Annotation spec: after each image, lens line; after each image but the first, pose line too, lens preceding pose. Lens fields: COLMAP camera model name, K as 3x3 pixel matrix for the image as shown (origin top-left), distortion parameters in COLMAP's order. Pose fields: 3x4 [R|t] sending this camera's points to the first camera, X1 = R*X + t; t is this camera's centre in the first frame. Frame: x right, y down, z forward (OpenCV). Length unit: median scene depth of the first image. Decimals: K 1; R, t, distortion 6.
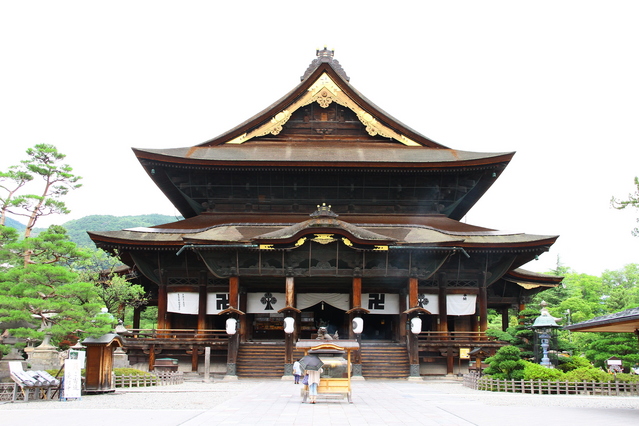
lens RADIAL K [[914.4, 0, 319.2], [0, 914.4, 213.6], [0, 0, 1]] dist [0.101208, 0.000000]
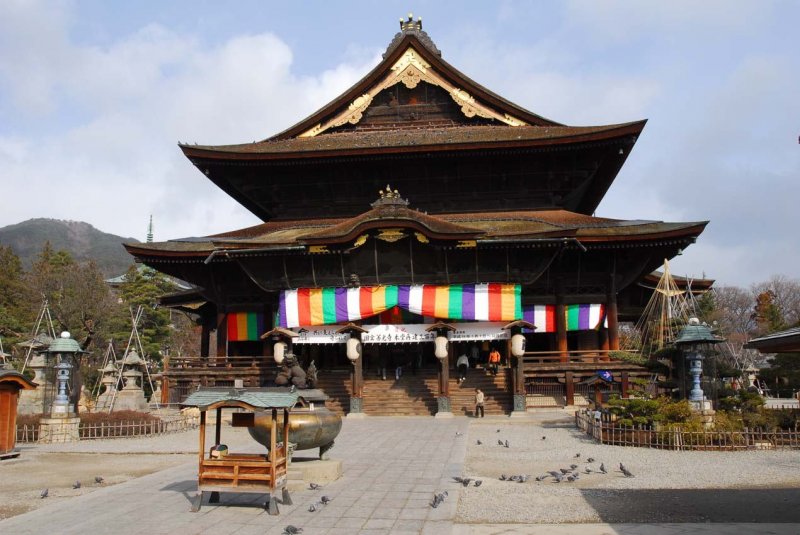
lens RADIAL K [[733.1, 0, 400.0], [0, 733.1, 267.8], [0, 0, 1]] dist [-0.020659, 0.000000]
pose [[0.990294, -0.040333, -0.133009, 0.080401], [0.042224, 0.999043, 0.011423, 0.041712], [0.132421, -0.016928, 0.991049, 0.341475]]
